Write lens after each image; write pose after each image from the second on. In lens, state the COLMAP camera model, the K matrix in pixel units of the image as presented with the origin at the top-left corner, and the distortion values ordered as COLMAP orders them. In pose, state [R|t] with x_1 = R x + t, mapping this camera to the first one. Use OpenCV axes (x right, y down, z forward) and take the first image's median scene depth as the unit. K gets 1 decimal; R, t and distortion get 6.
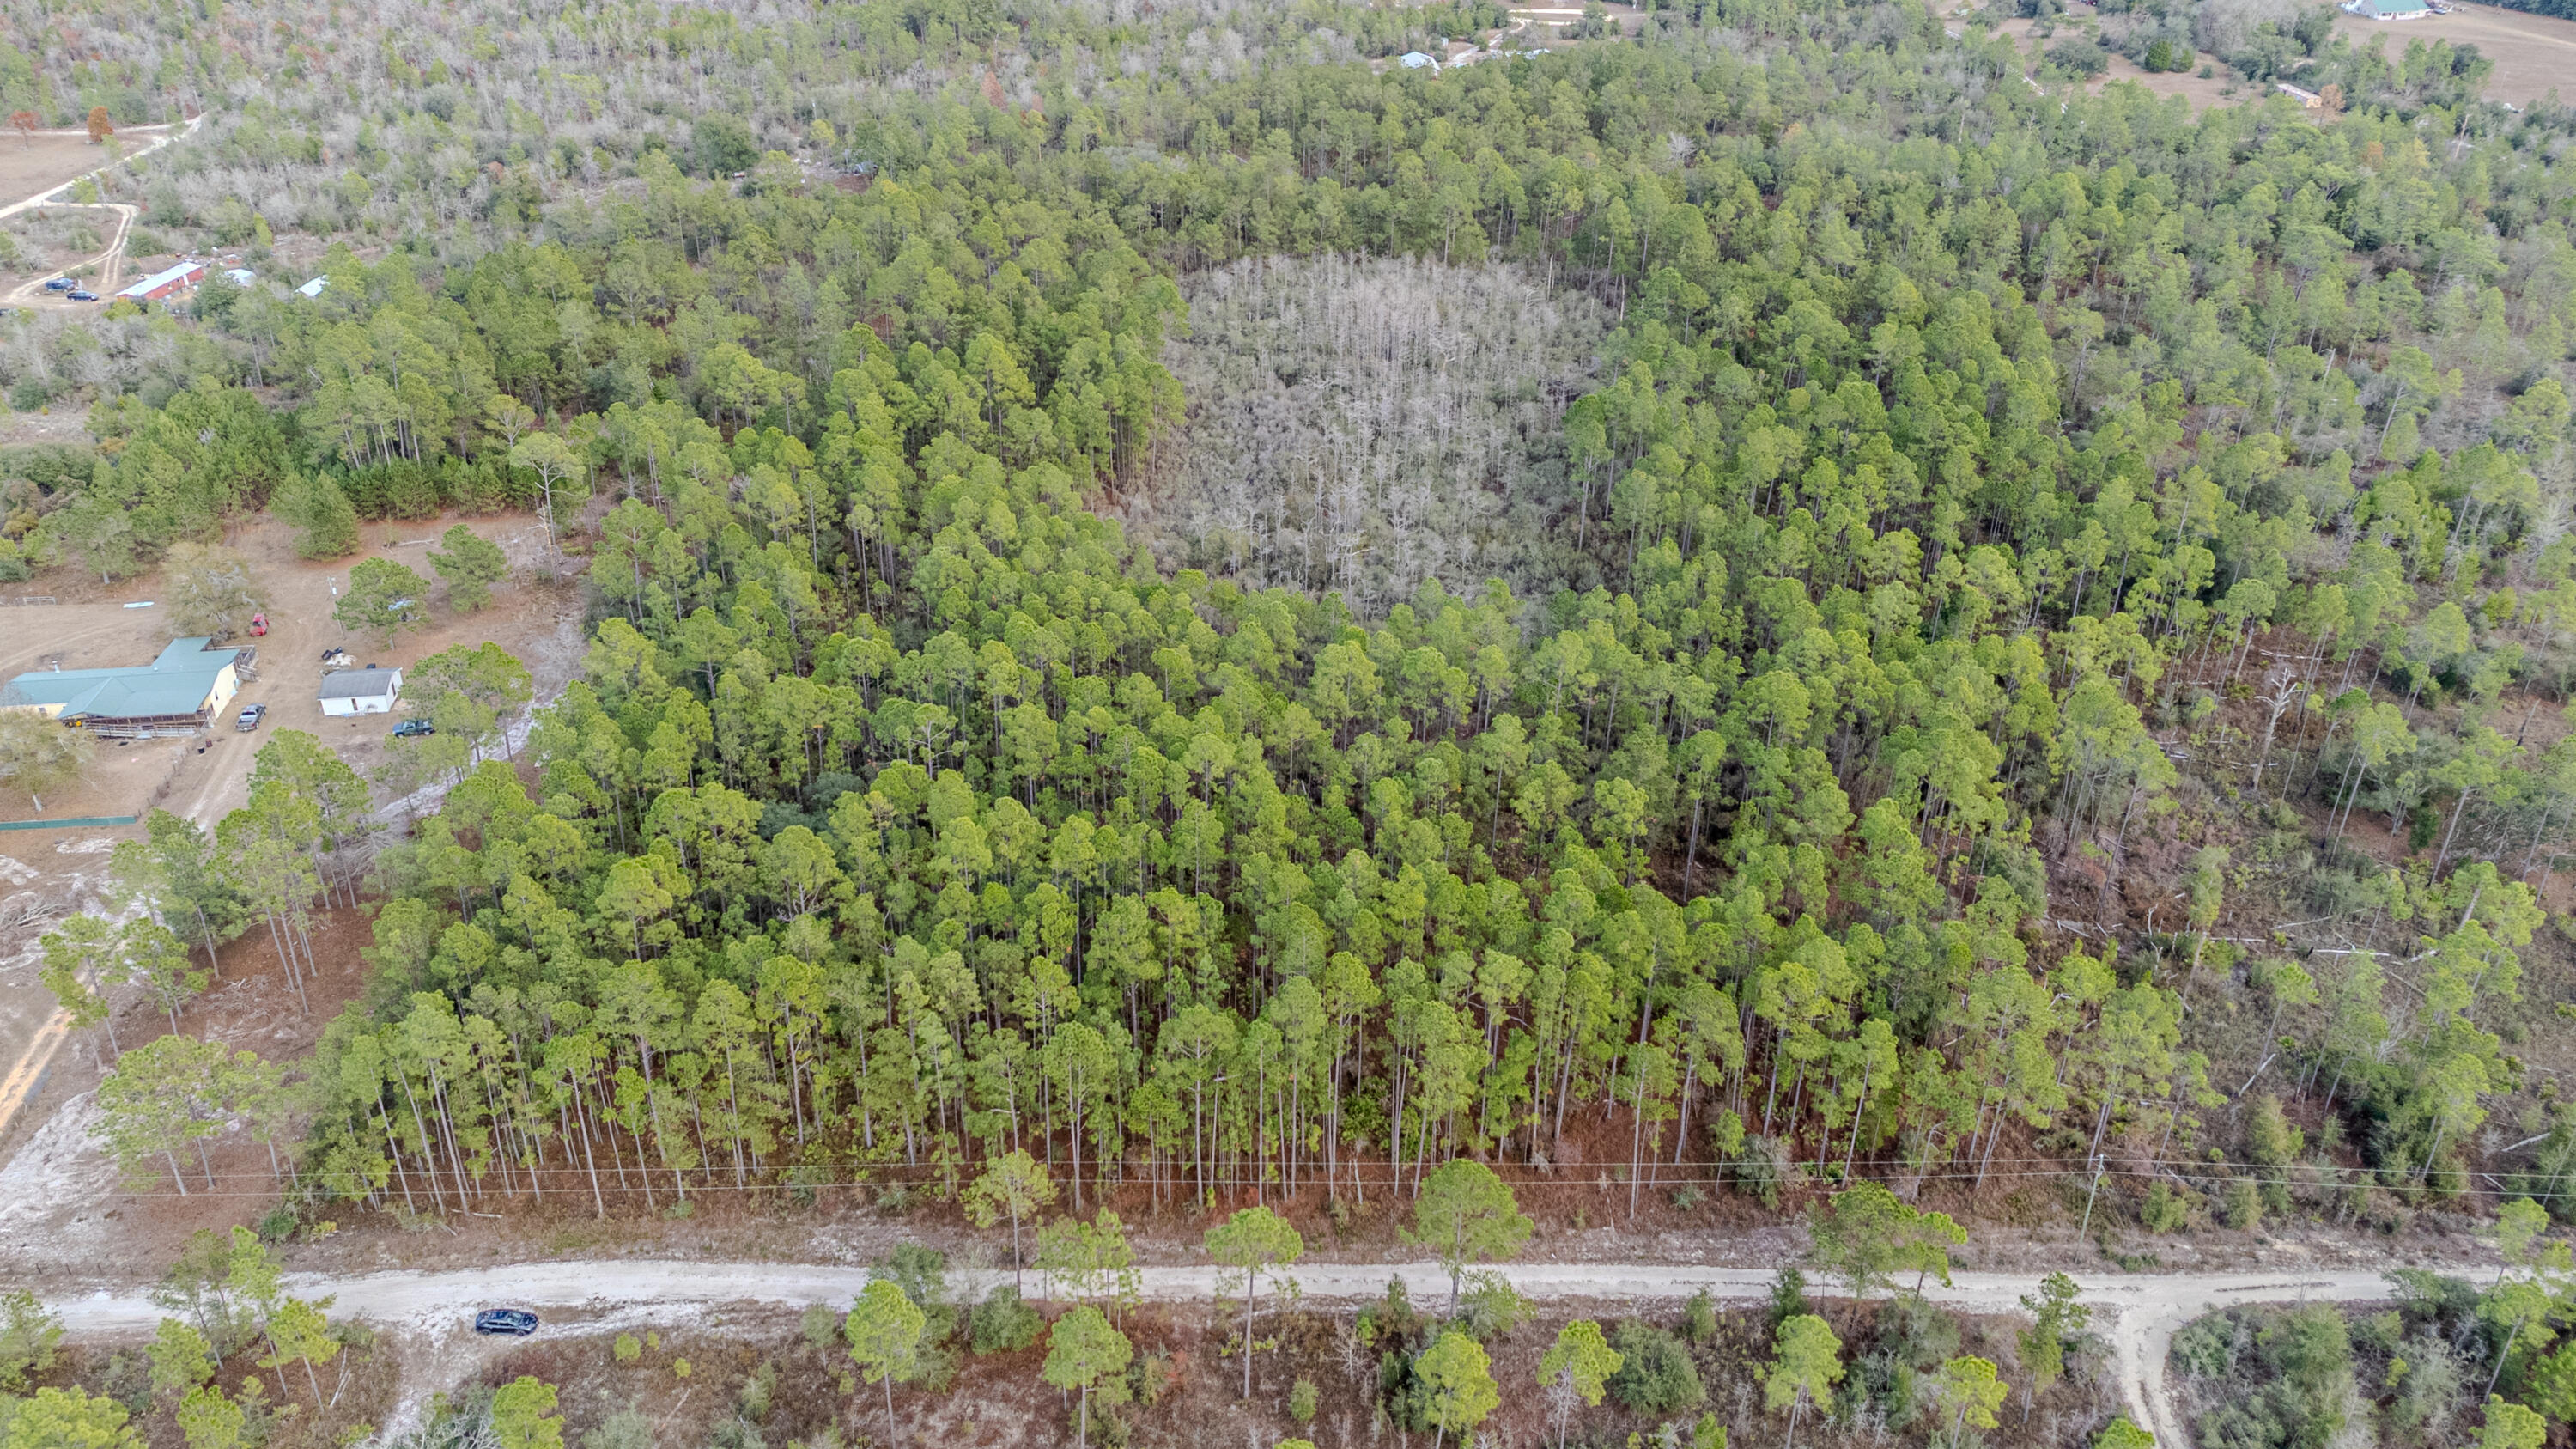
lens RADIAL K [[1889.4, 0, 1298.5], [0, 1889.4, 713.5], [0, 0, 1]] dist [0.037190, 0.034497]
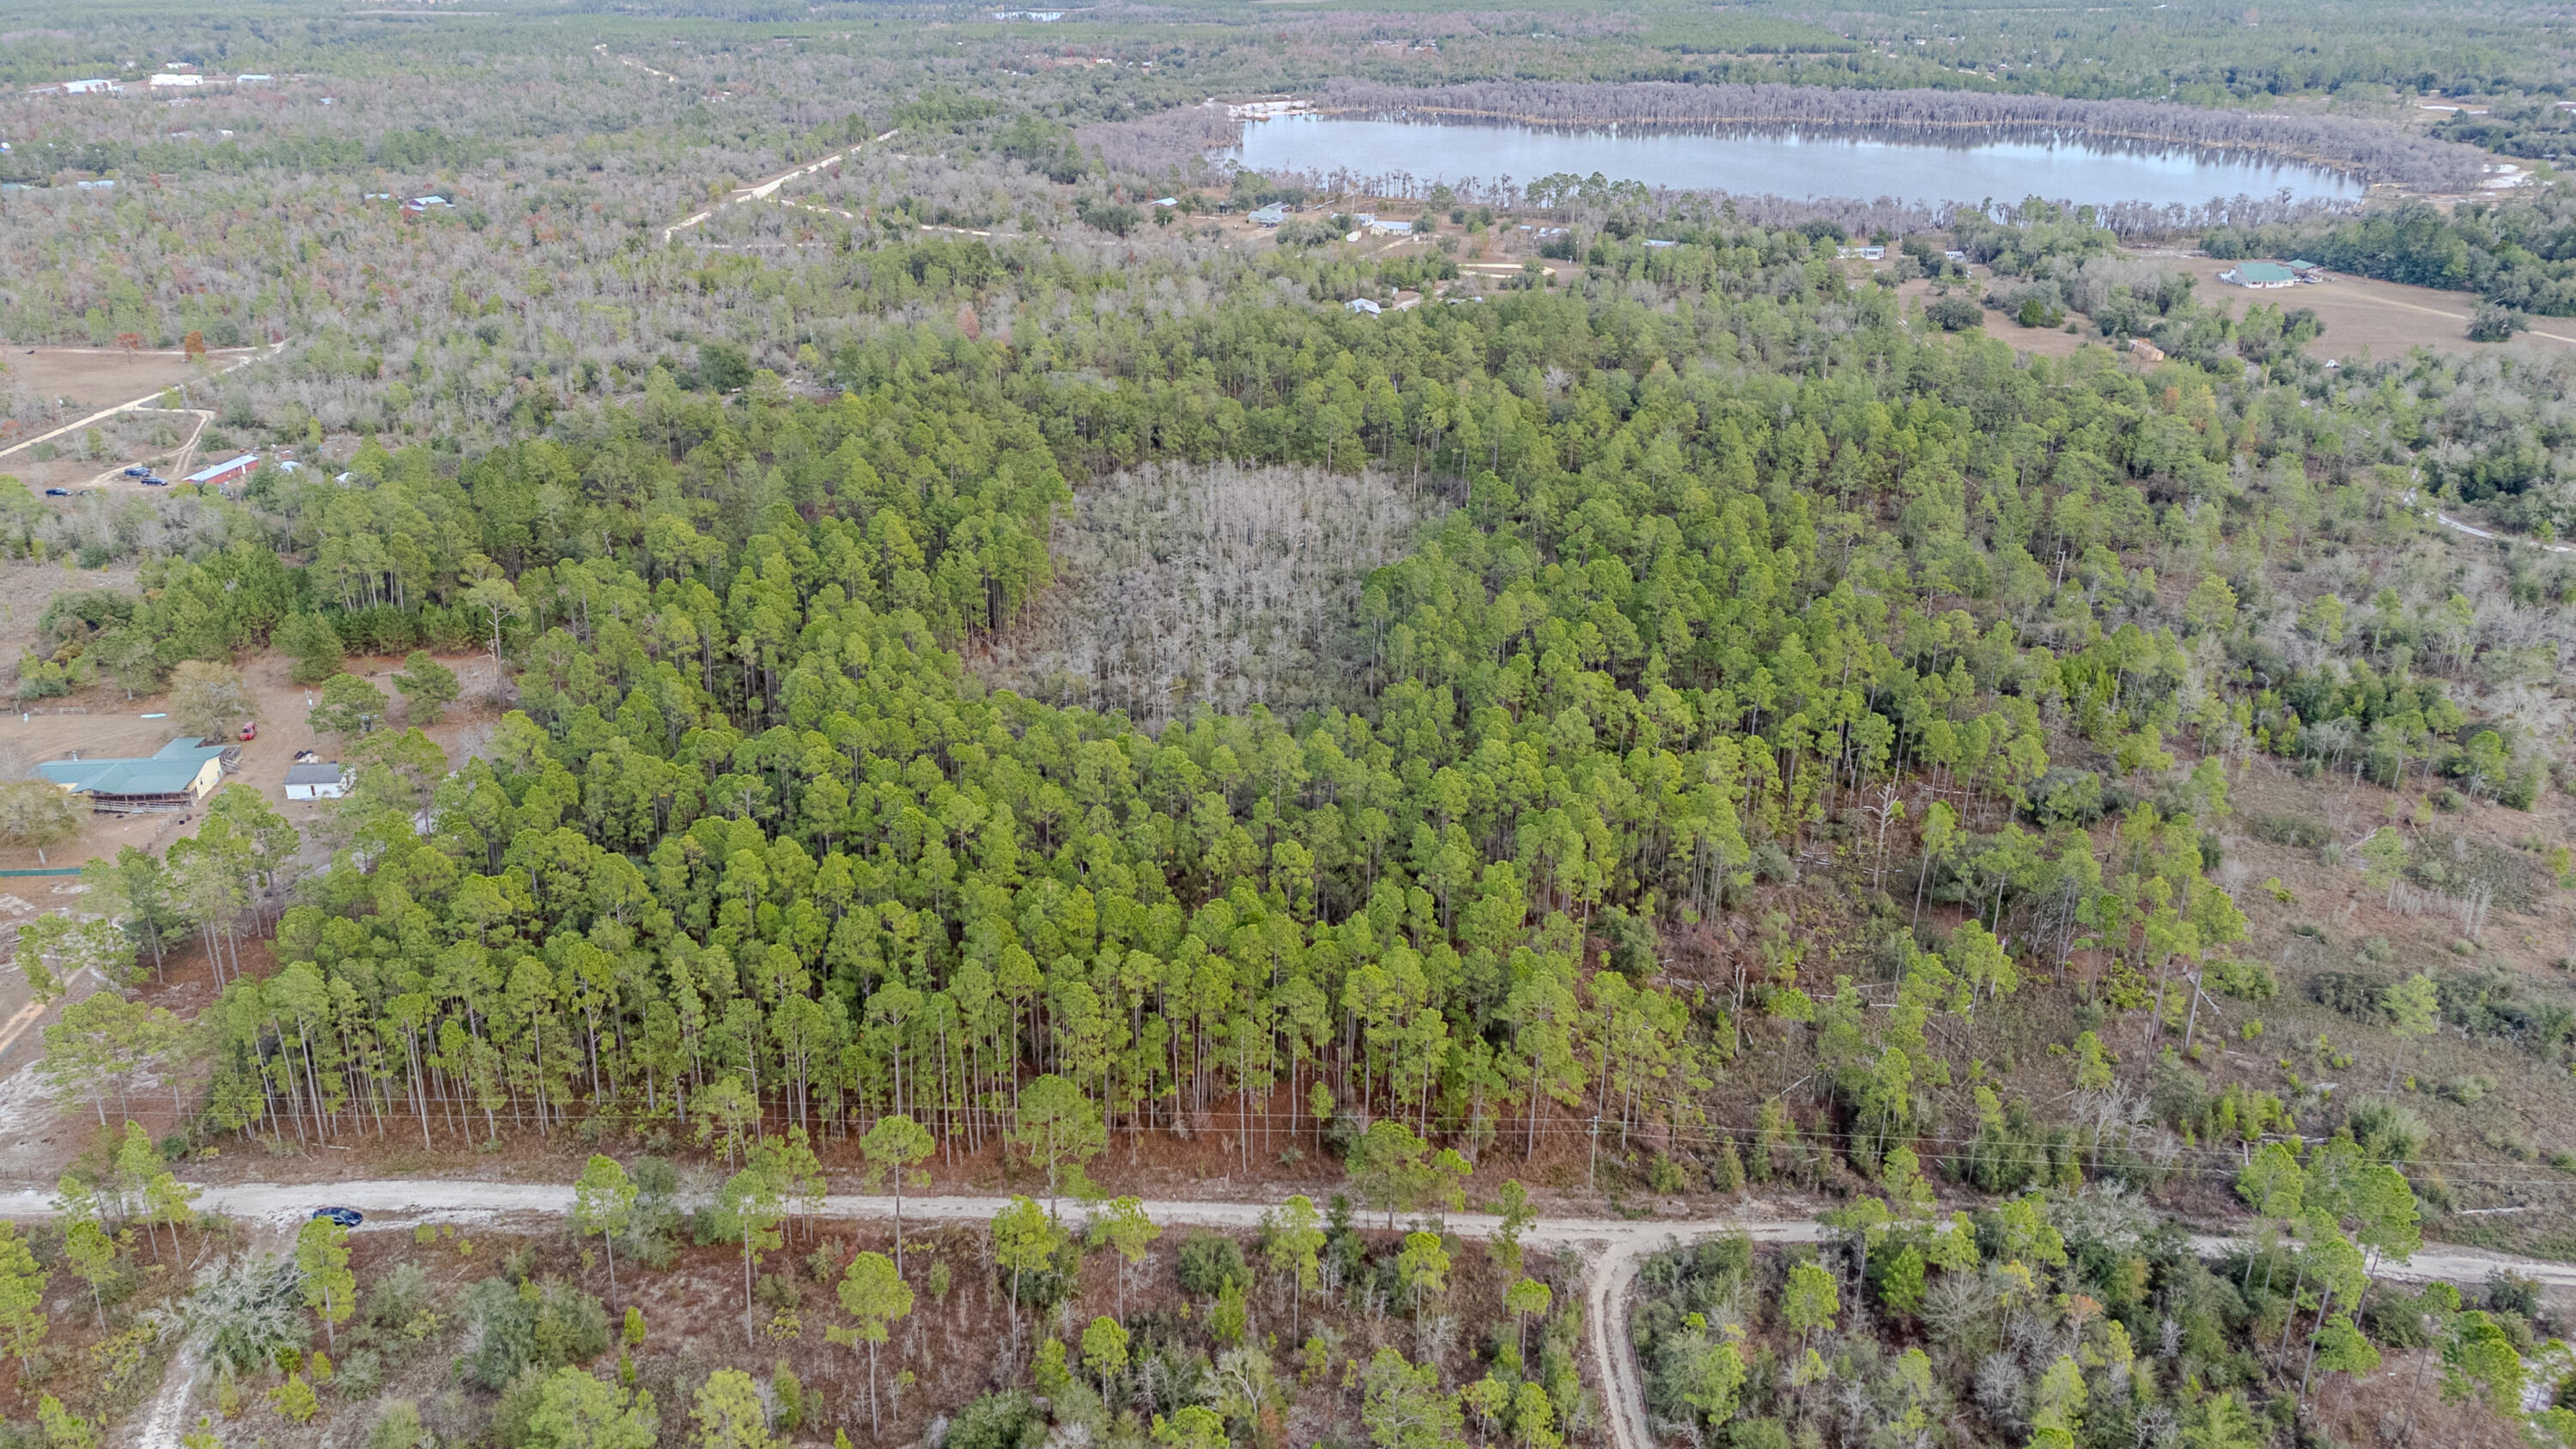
lens RADIAL K [[1889.4, 0, 1287.0], [0, 1889.4, 725.6], [0, 0, 1]] dist [0.037190, 0.034497]
pose [[0.999072, 0.022260, -0.036882, 0.164188], [-0.026485, 0.992621, -0.118329, 0.082084], [0.033975, 0.119196, 0.992289, -0.180511]]
